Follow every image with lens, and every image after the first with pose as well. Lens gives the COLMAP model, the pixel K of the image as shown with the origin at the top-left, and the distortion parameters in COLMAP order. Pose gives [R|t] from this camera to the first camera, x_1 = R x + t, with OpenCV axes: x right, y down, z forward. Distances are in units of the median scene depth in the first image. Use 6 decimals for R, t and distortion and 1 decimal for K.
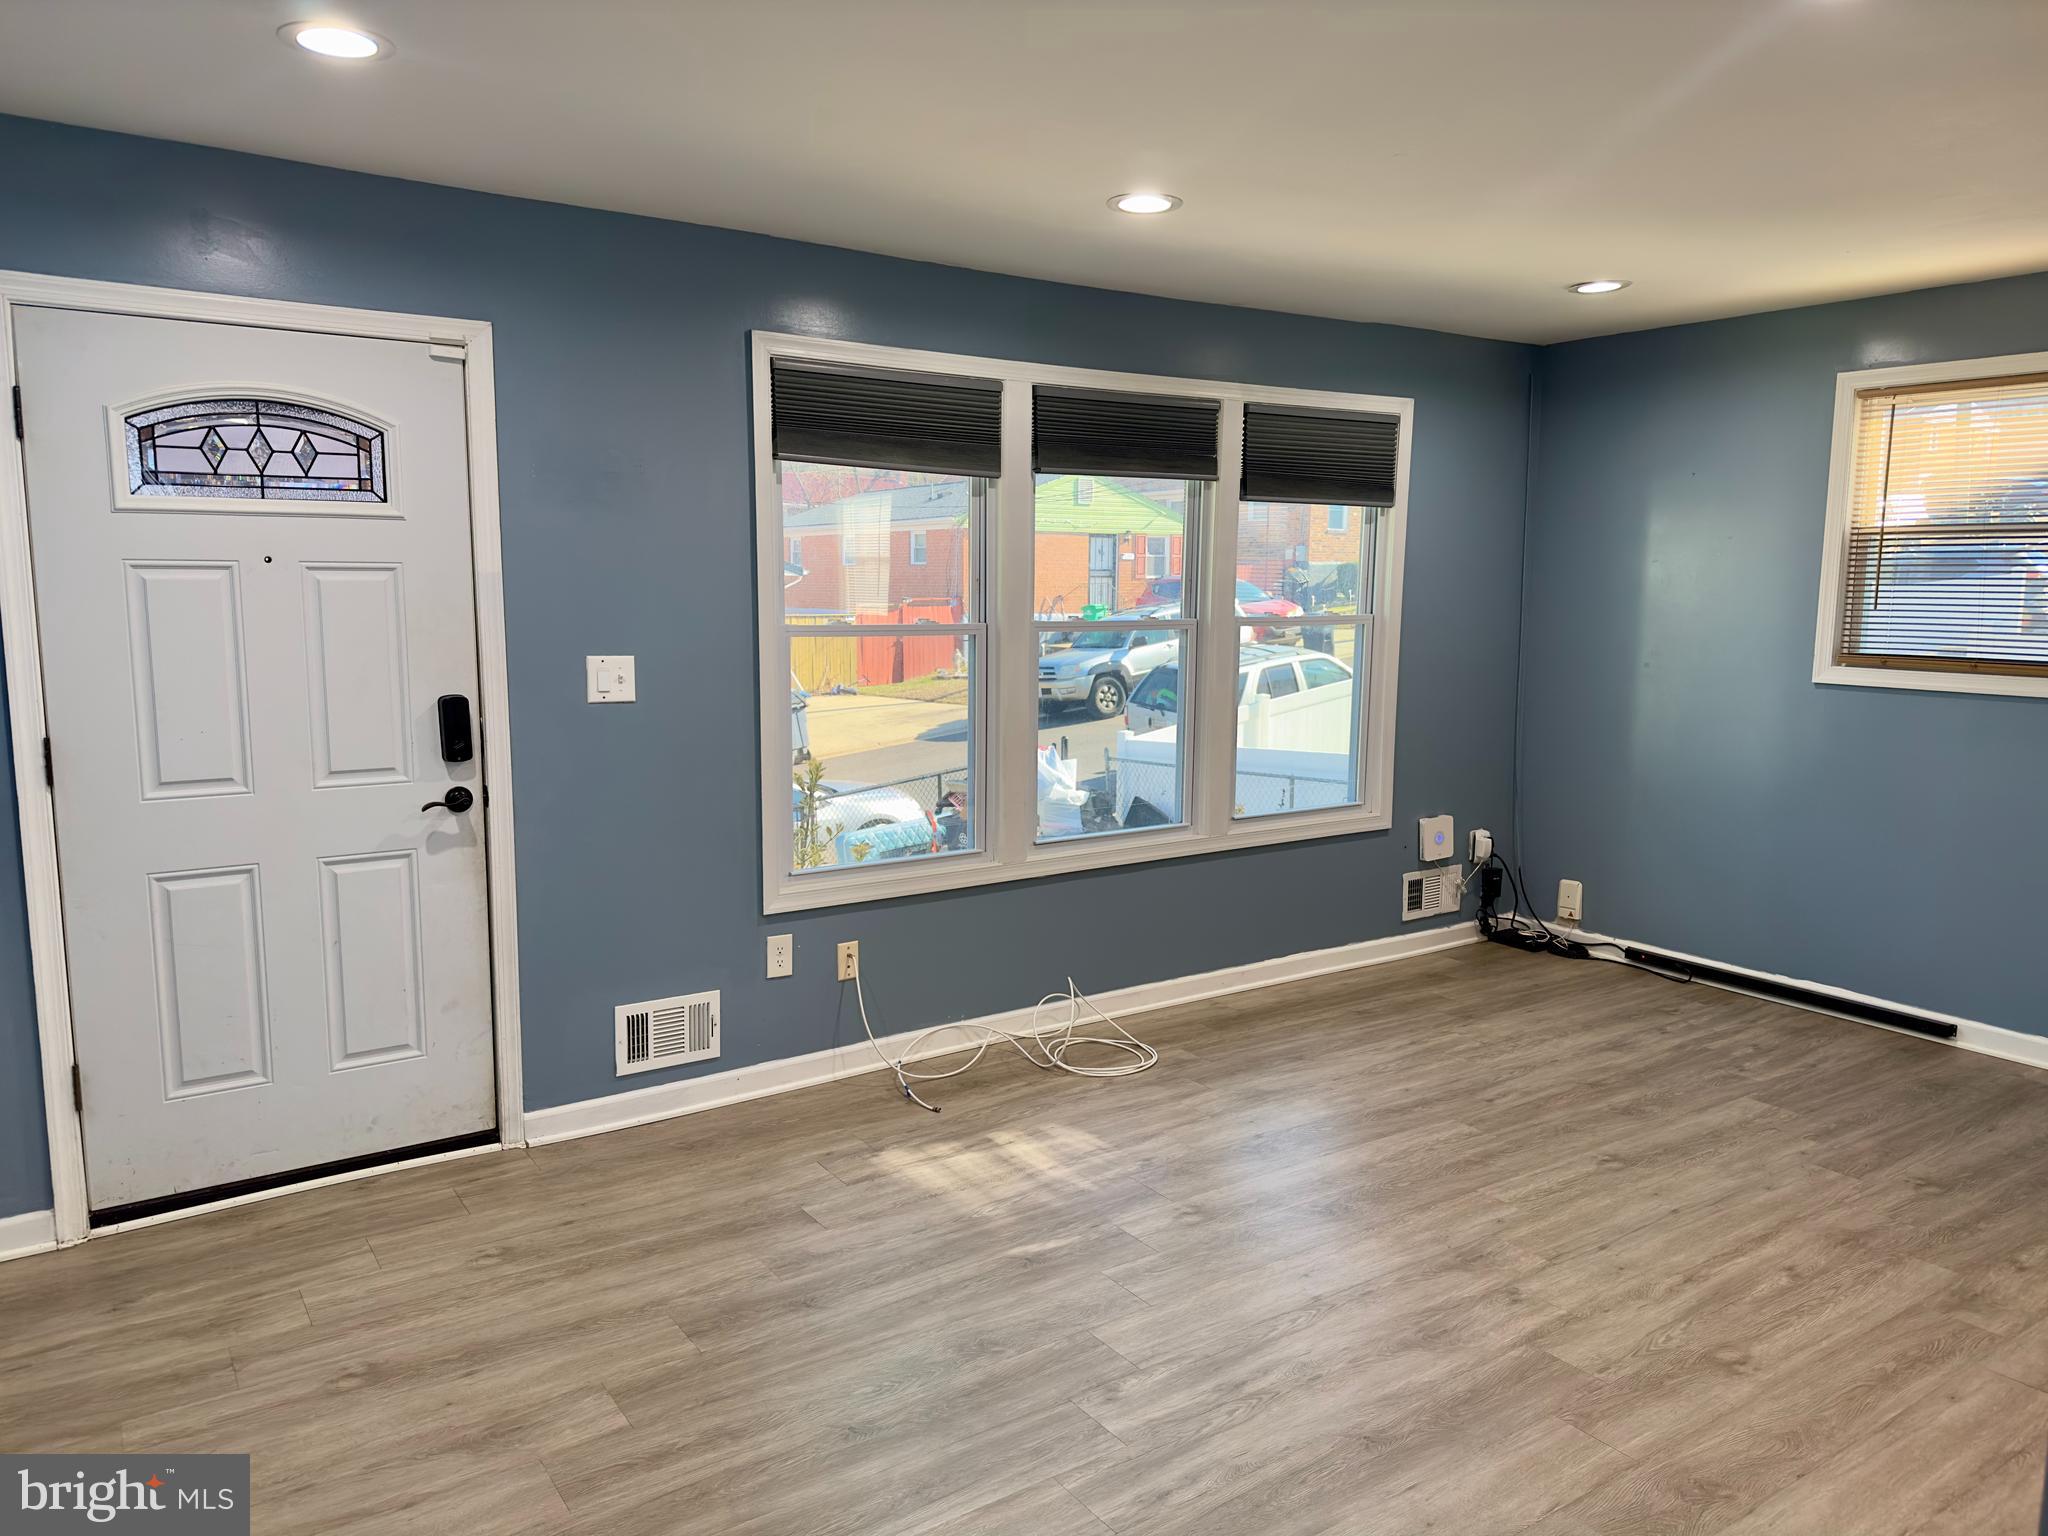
lens RADIAL K [[1429.9, 0, 1011.1], [0, 1429.9, 777.0], [0, 0, 1]] dist [0.082373, -0.102753]
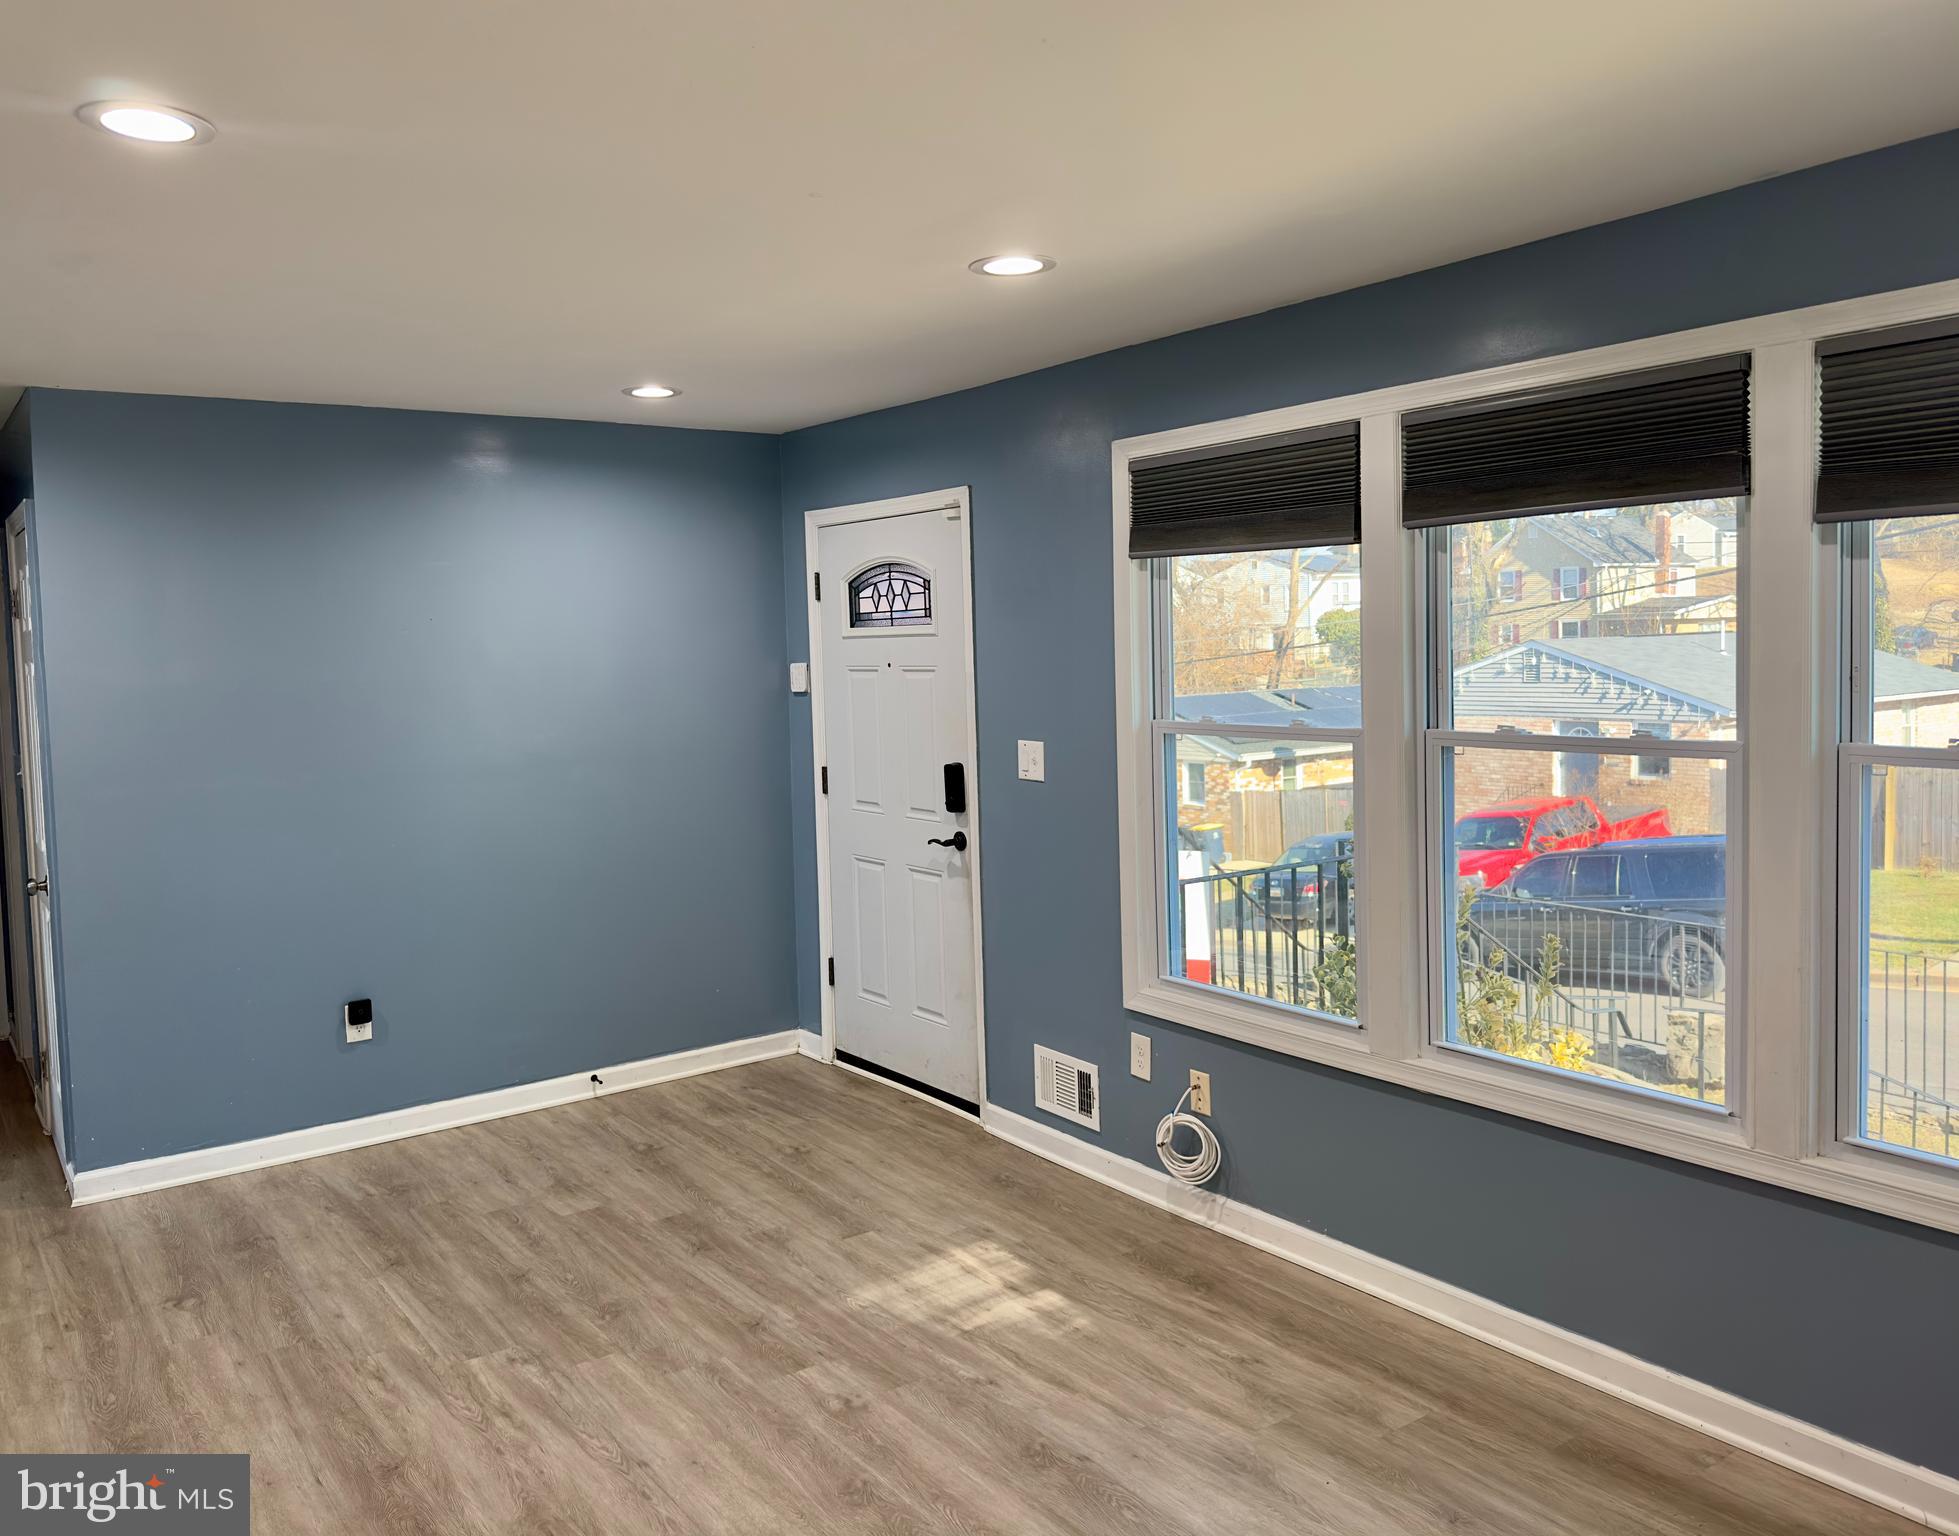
lens RADIAL K [[1481.1, 0, 867.9], [0, 1481.1, 723.0], [0, 0, 1]] dist [0.180020, -0.274523]
pose [[-0.008760, 0.051044, -0.998658, 0.825162], [-0.104949, 0.993134, 0.051683, -0.130637], [0.994439, 0.105261, -0.003343, 0.769792]]
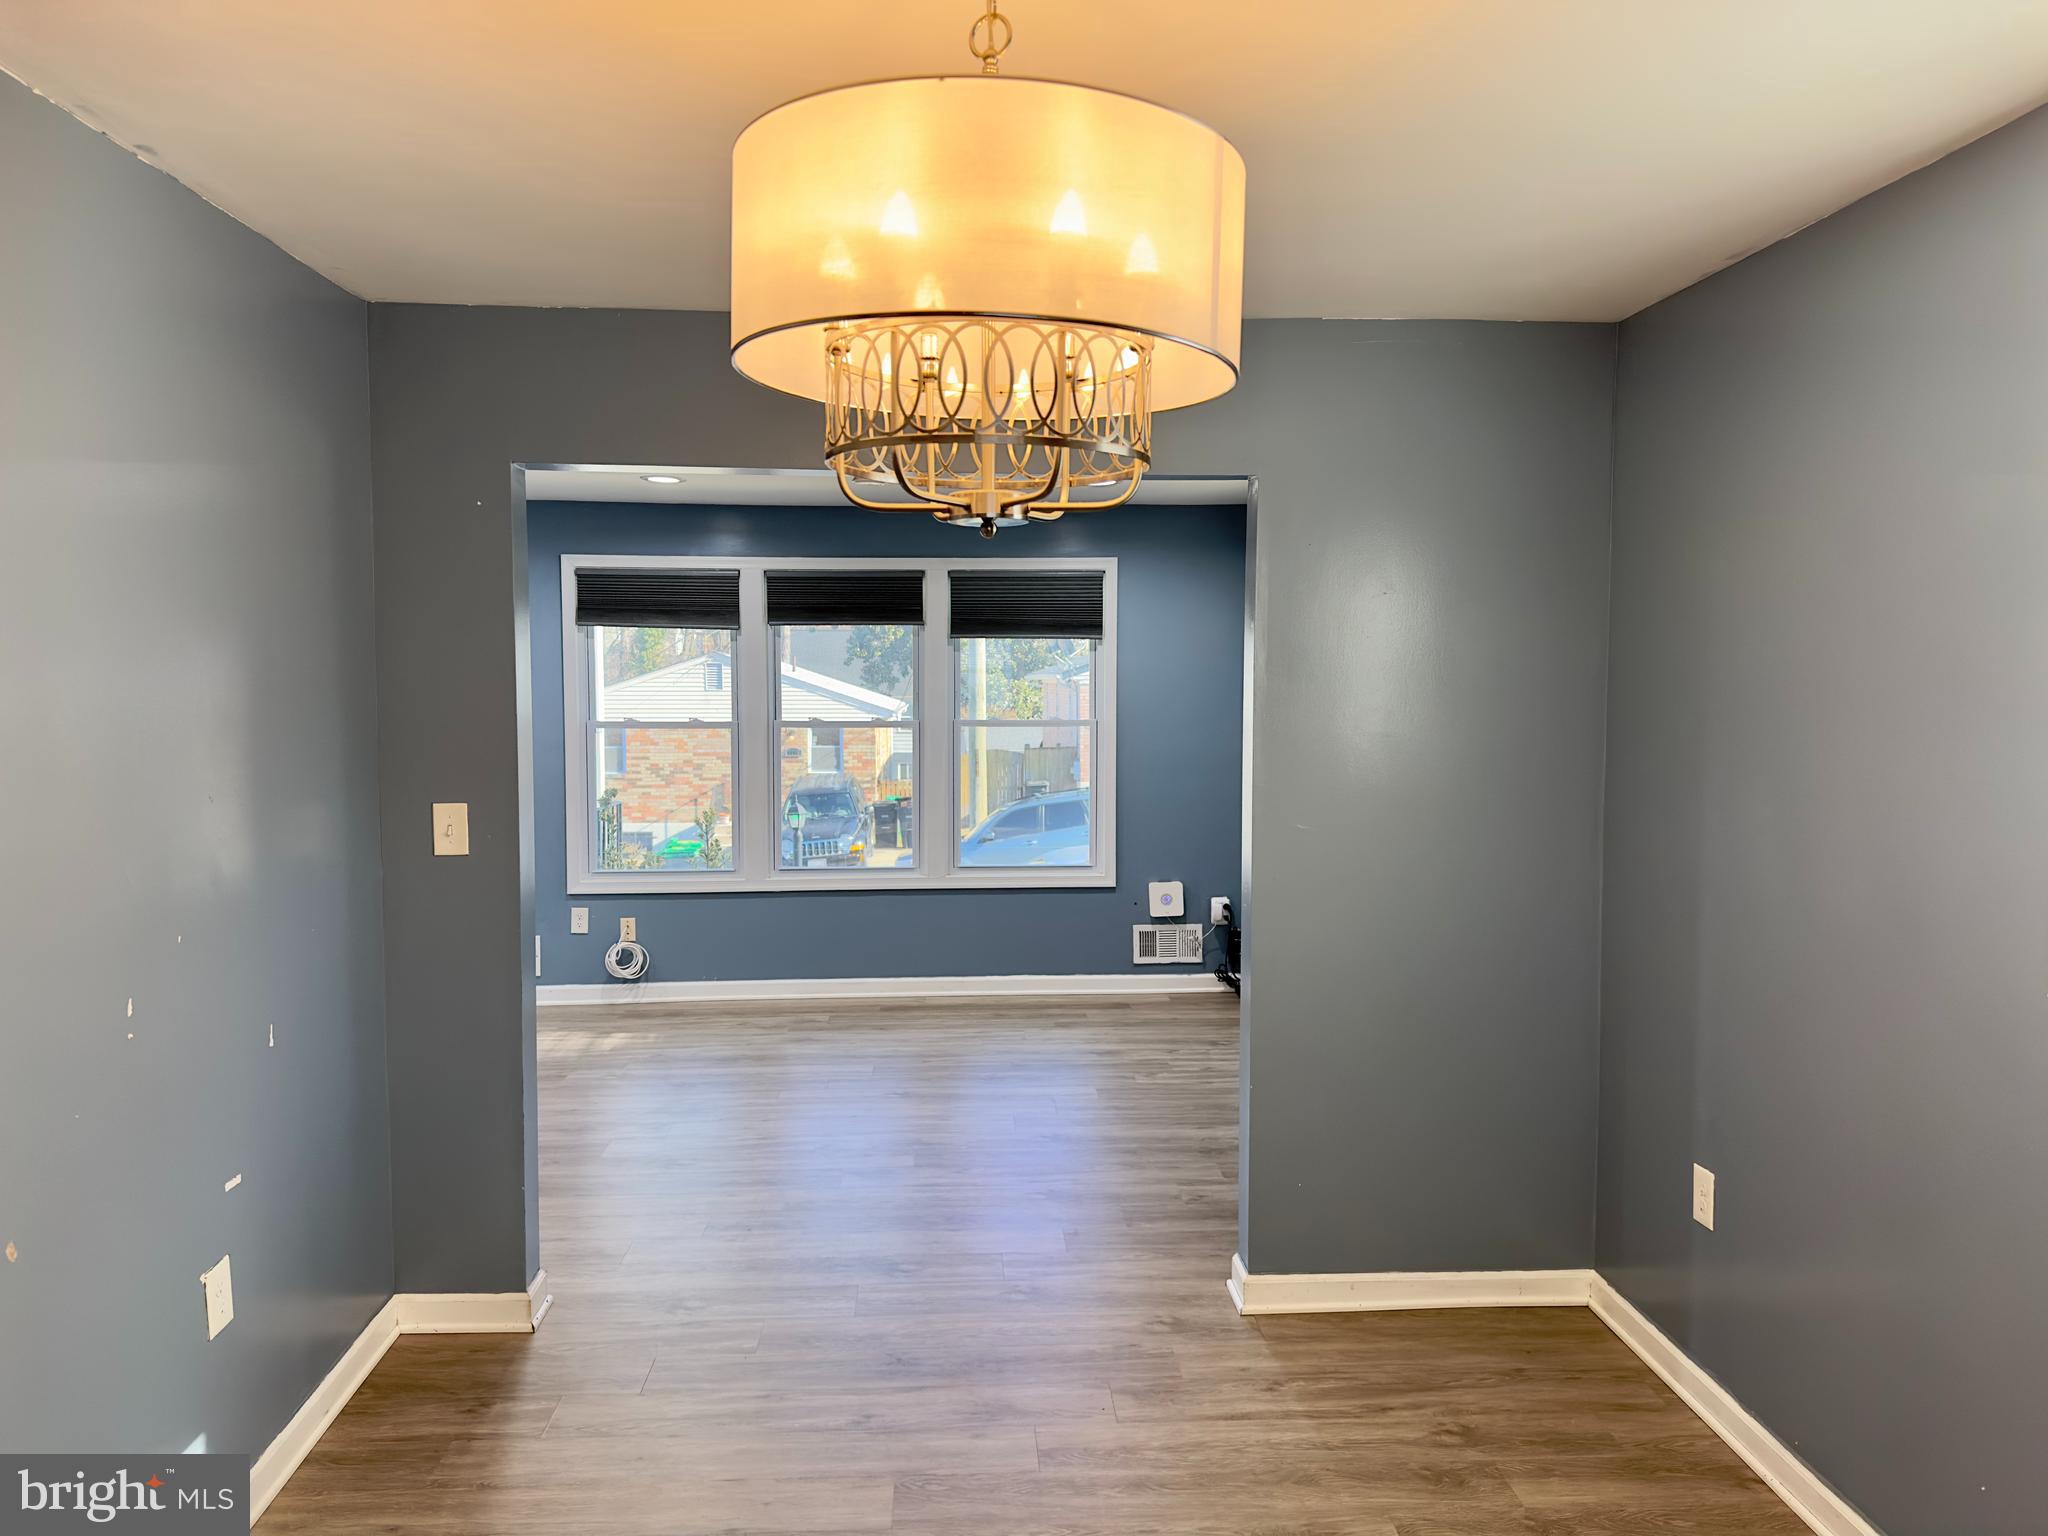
lens RADIAL K [[1429.9, 0, 1011.1], [0, 1429.9, 777.0], [0, 0, 1]] dist [0.082373, -0.102753]
pose [[0.860137, 0.032830, -0.509005, 1.075820], [-0.064719, 0.996885, -0.045068, 0.002112], [0.505940, 0.071707, 0.859583, -0.184588]]
